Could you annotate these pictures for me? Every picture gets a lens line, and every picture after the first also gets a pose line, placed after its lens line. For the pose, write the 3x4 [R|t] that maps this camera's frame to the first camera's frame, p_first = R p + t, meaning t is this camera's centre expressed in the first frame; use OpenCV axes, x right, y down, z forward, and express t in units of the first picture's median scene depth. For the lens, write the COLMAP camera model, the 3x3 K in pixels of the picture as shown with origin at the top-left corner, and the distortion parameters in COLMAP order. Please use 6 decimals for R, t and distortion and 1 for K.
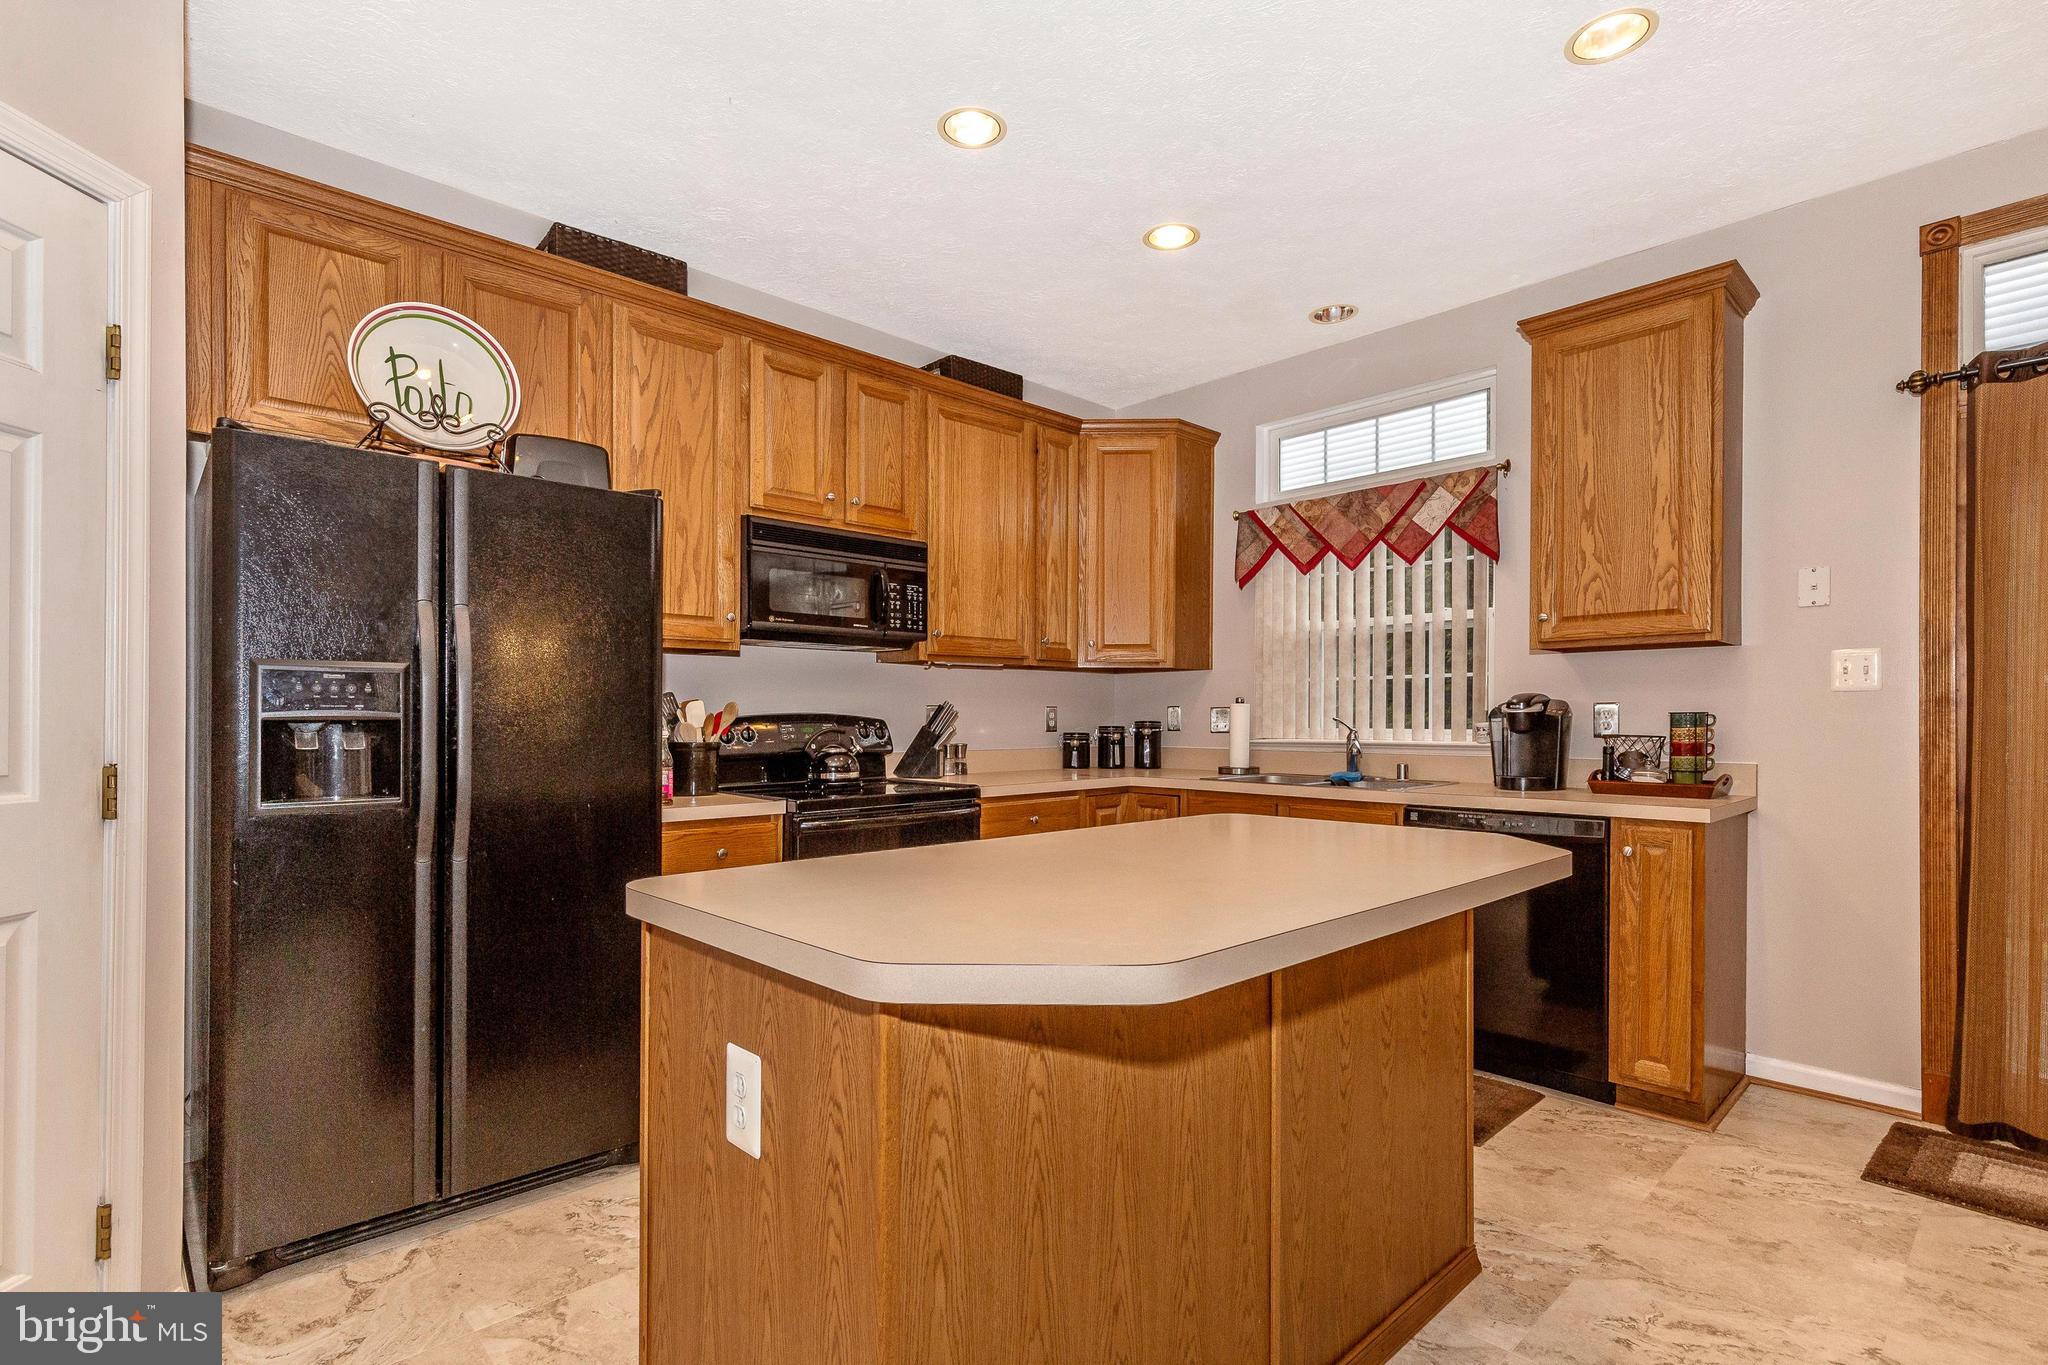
lens RADIAL K [[1005.3, 0, 1035.2], [0, 1005.3, 721.9], [0, 0, 1]] dist [0.011331, -0.006082]
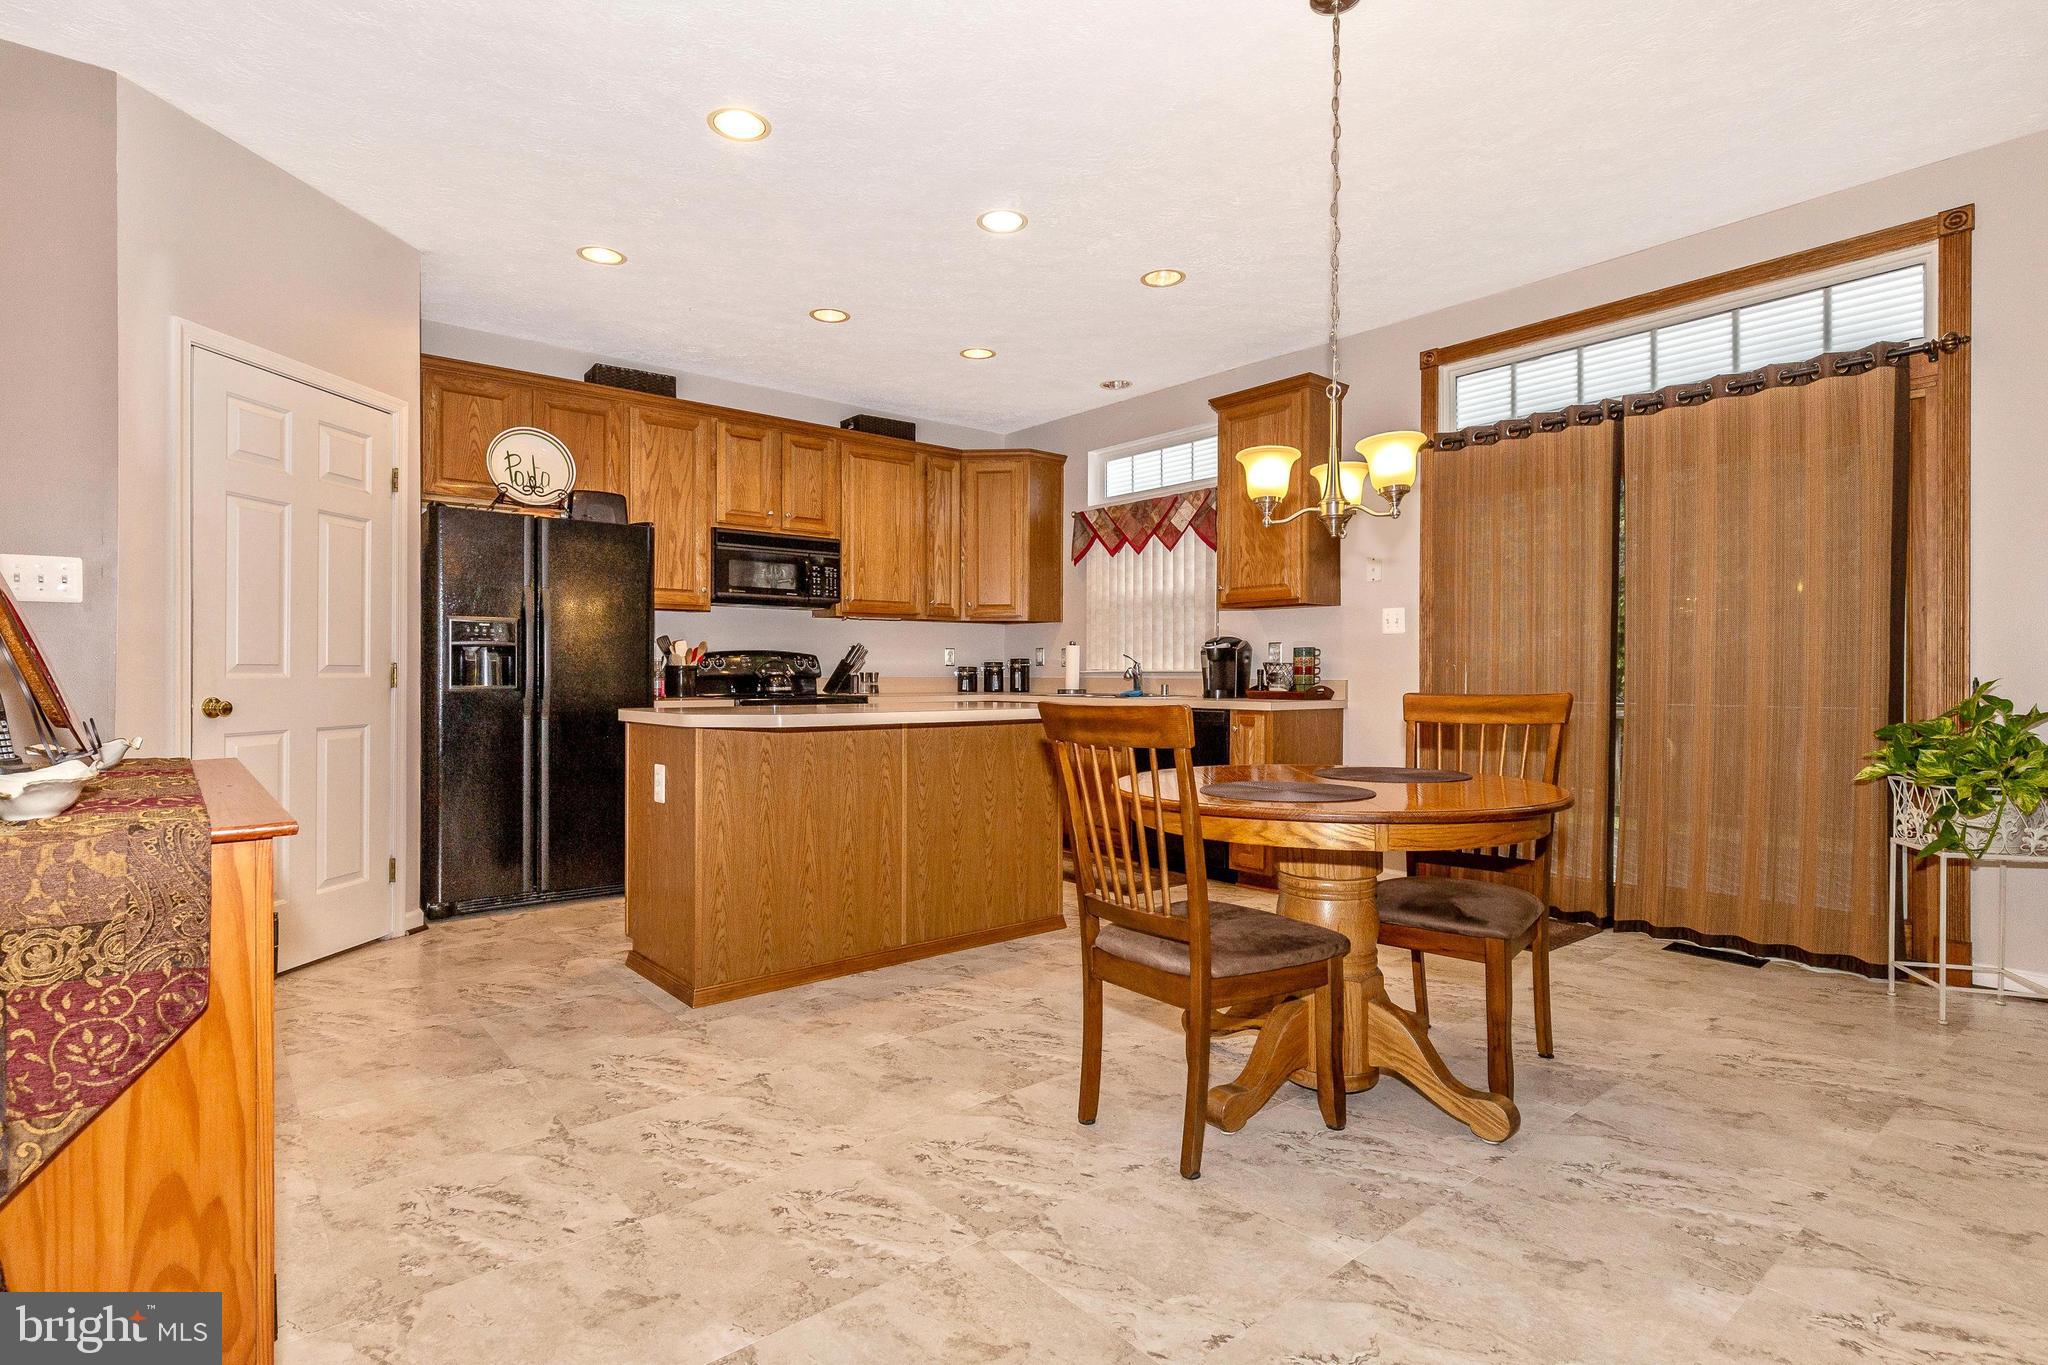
lens RADIAL K [[1005.3, 0, 1070.6], [0, 1005.3, 689.7], [0, 0, 1]] dist [0.011331, -0.006082]
pose [[0.999359, 0.000896, -0.035777, 0.321134], [-0.000436, 0.999918, 0.012836, 0.034111], [0.035786, -0.012812, 0.999277, -0.567134]]
